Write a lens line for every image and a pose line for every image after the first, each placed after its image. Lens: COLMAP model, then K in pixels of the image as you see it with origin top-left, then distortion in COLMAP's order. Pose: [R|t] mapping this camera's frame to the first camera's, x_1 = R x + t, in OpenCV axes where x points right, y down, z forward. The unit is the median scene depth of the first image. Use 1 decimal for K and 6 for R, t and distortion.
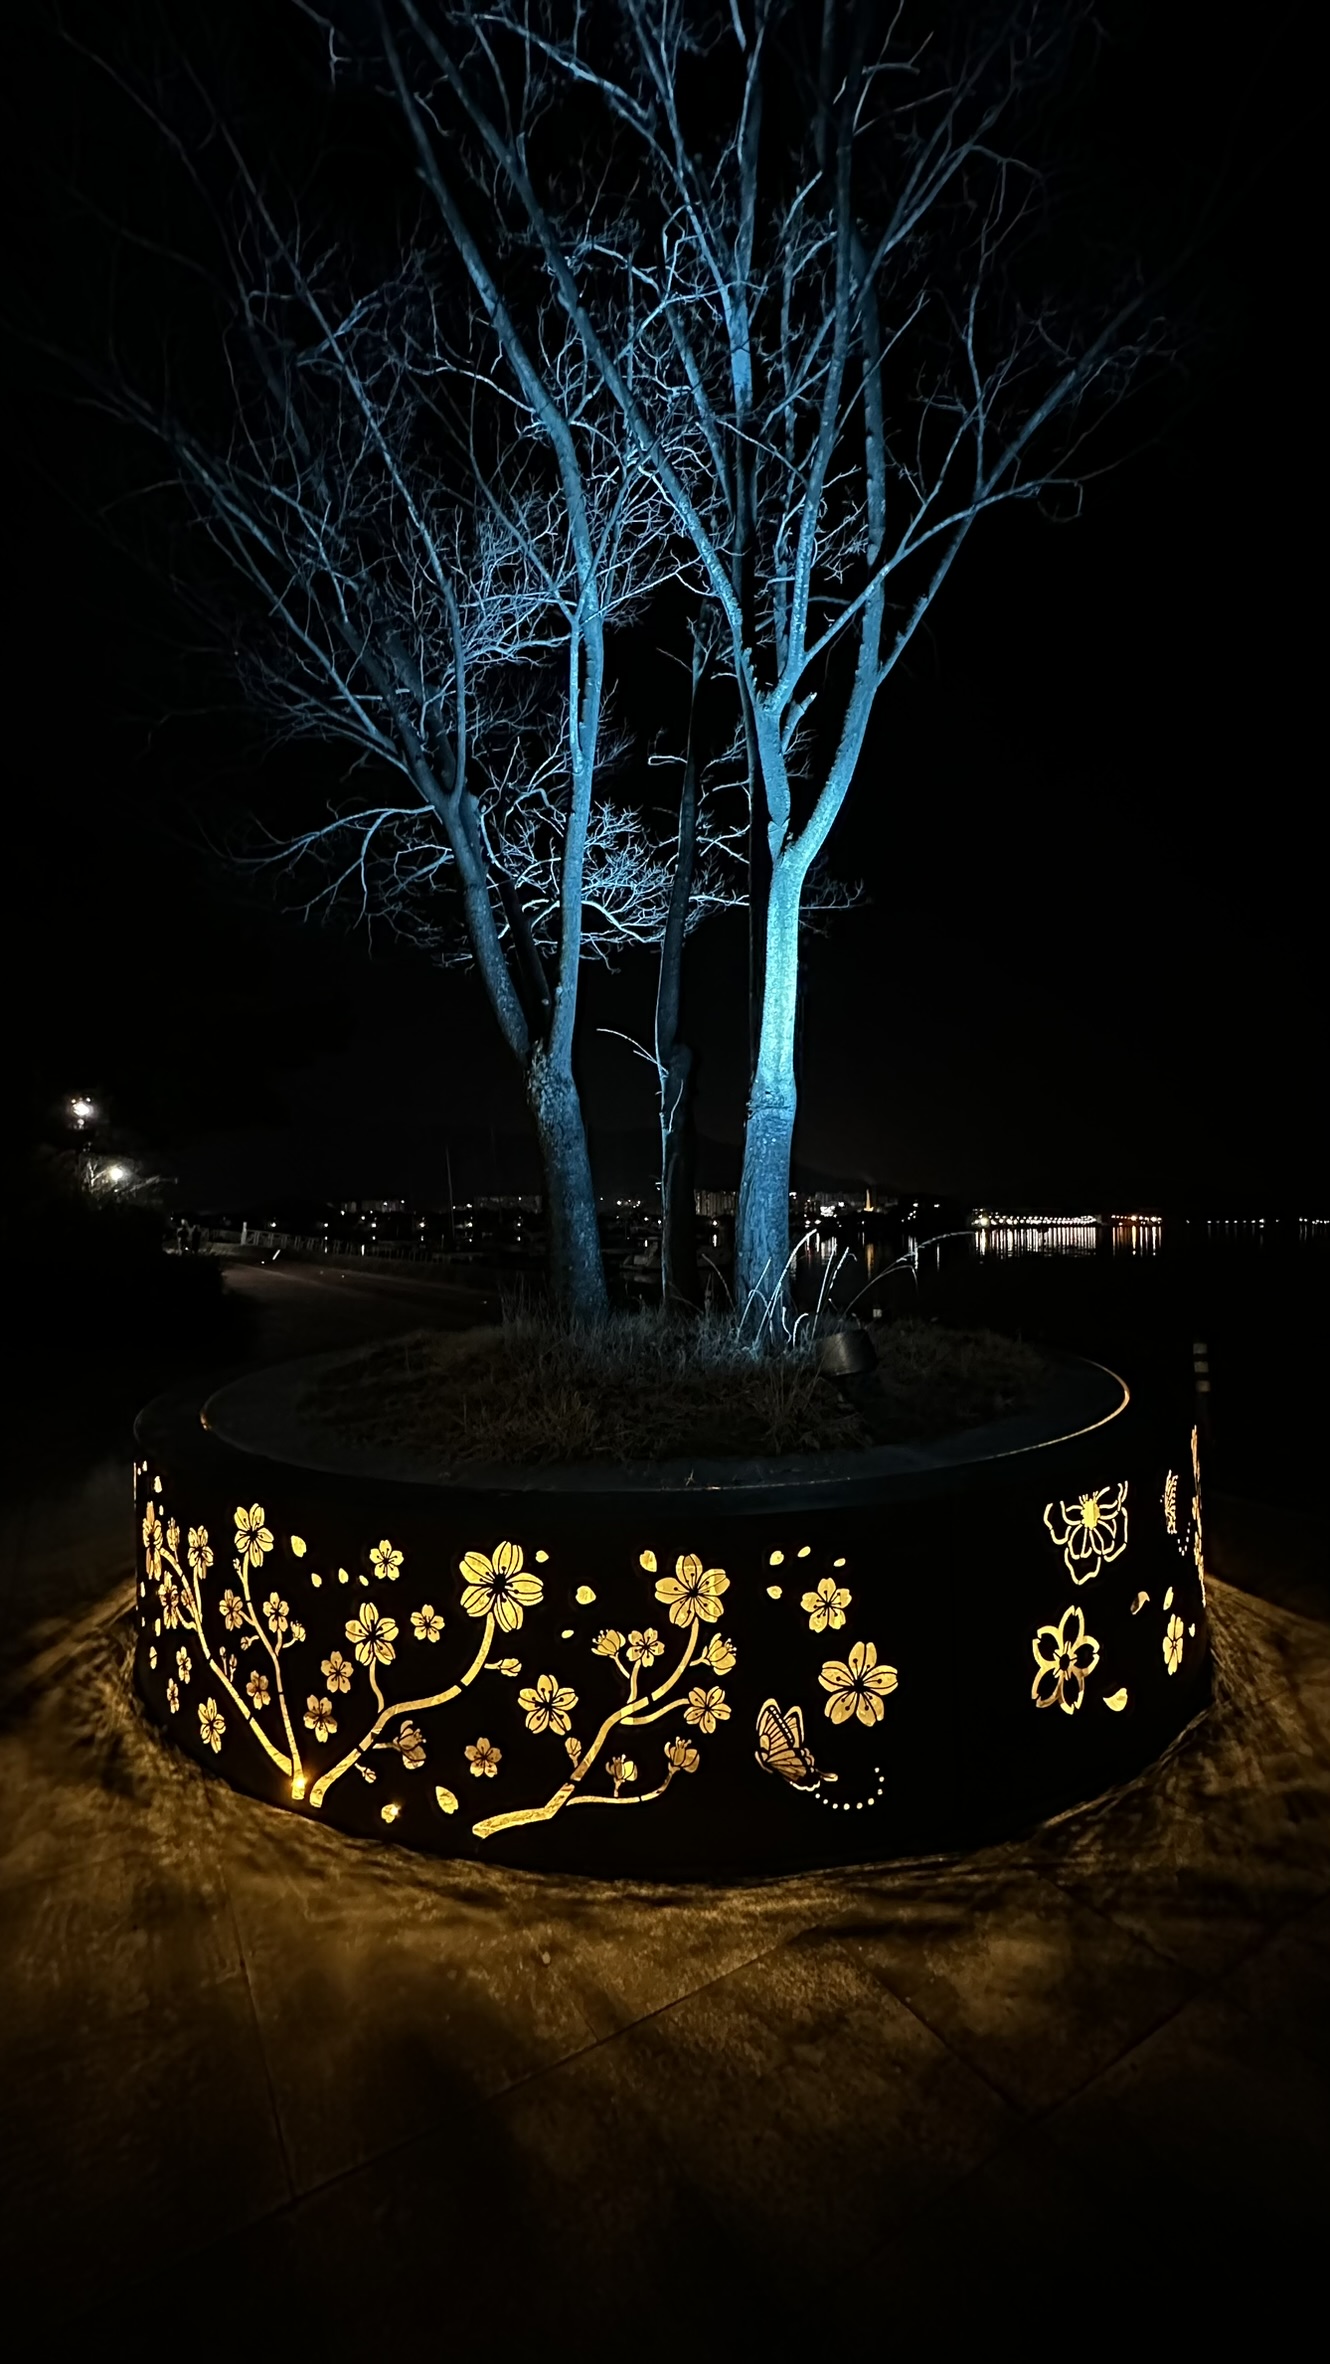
lens RADIAL K [[957.5, 0, 656.9], [0, 957.5, 1174.1], [0, 0, 1]] dist [-0.000019, 0.000051]
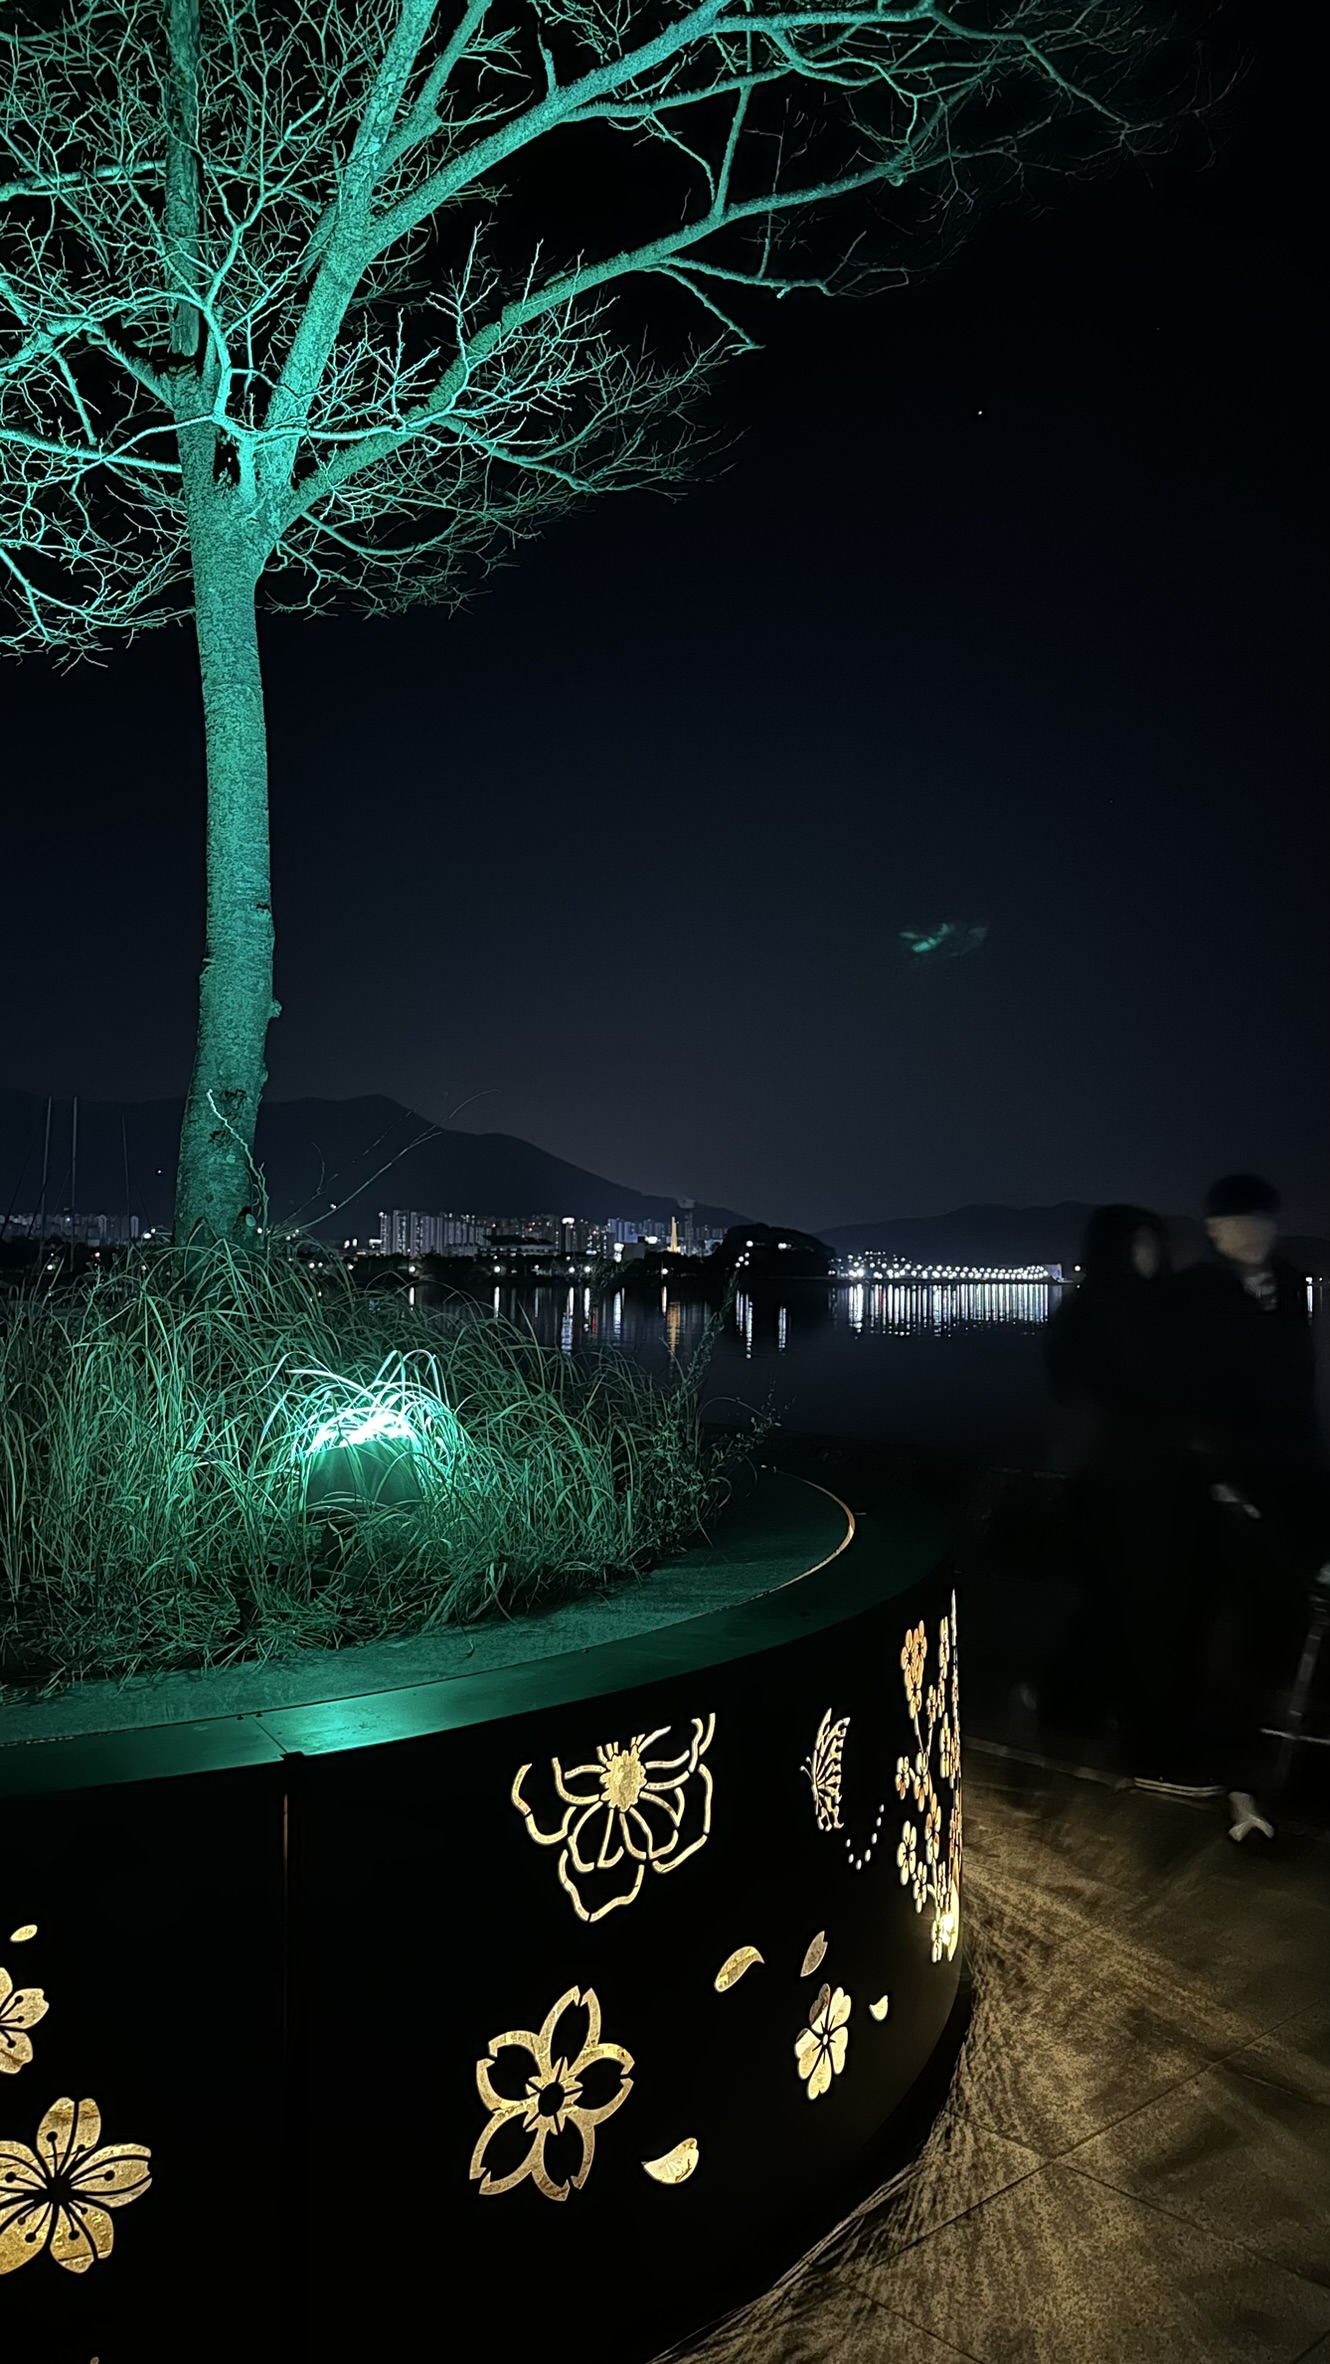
lens RADIAL K [[1501.7, 0, 671.0], [0, 1501.7, 1205.5], [0, 0, 1]] dist [0.088101, -0.065508]
pose [[0.994685, 0.020125, 0.100976, 0.375184], [-0.020546, 0.999784, 0.003138, 0.020406], [-0.100892, -0.005196, 0.994884, 0.159290]]
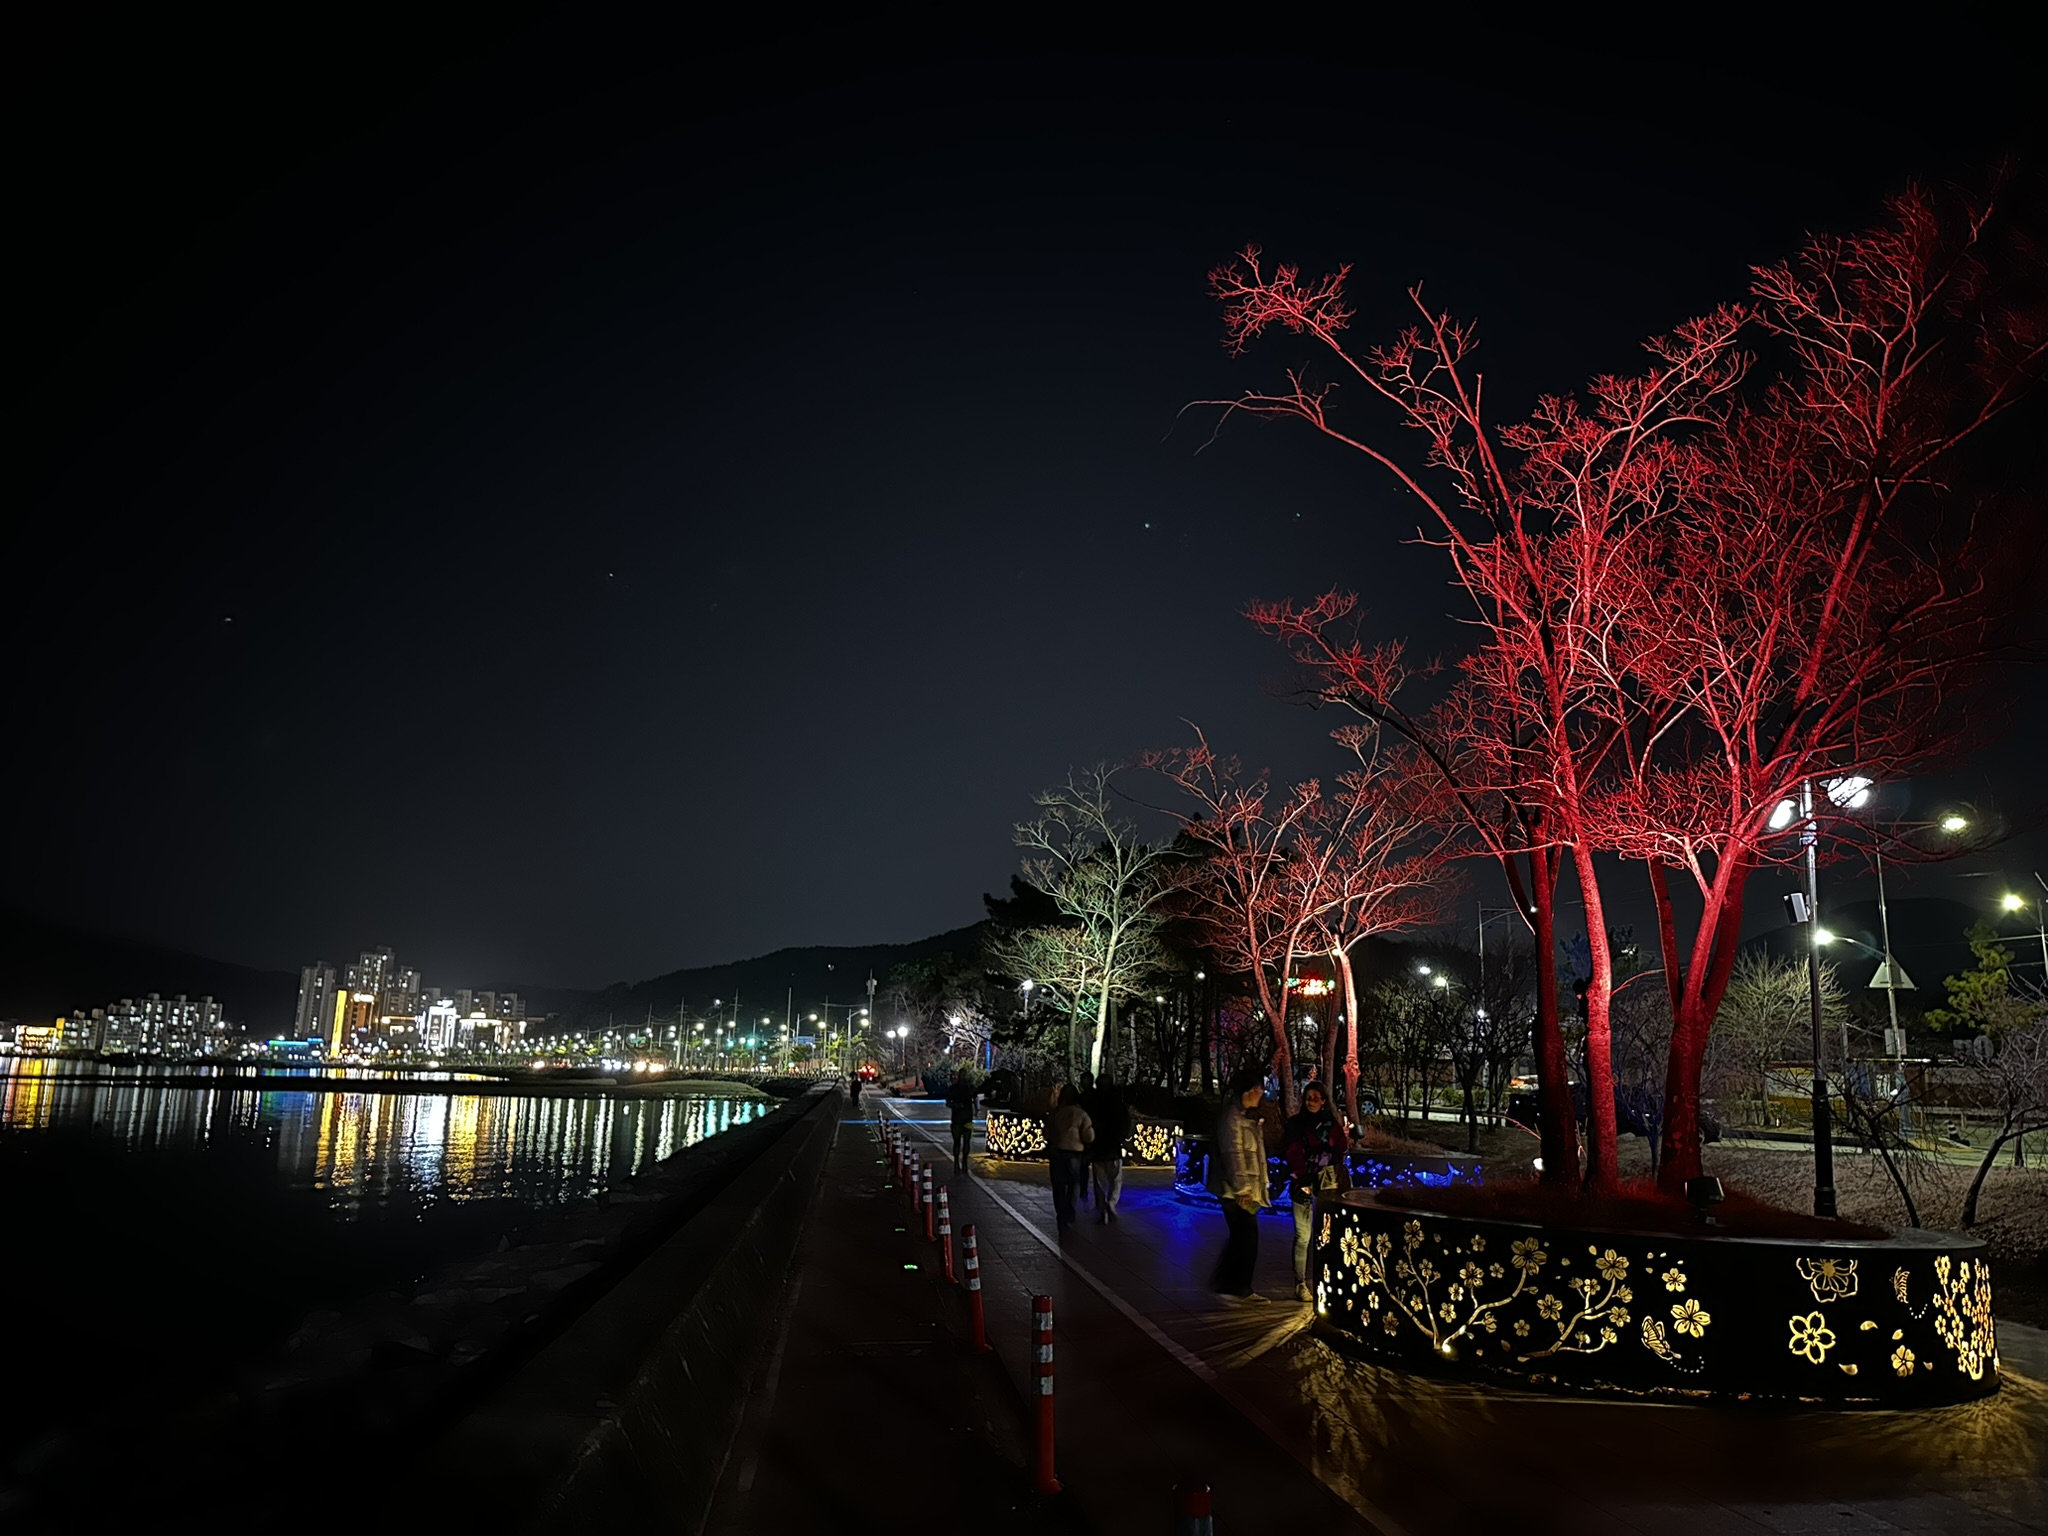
lens RADIAL K [[1287.8, 0, 1077.4], [0, 1287.8, 866.4], [0, 0, 1]] dist [0.077893, -0.035893]
pose [[0.886499, -0.012710, -0.462556, 0.334618], [-0.041824, 0.993330, -0.107451, -0.137965], [0.460836, 0.114602, 0.880055, -2.326947]]
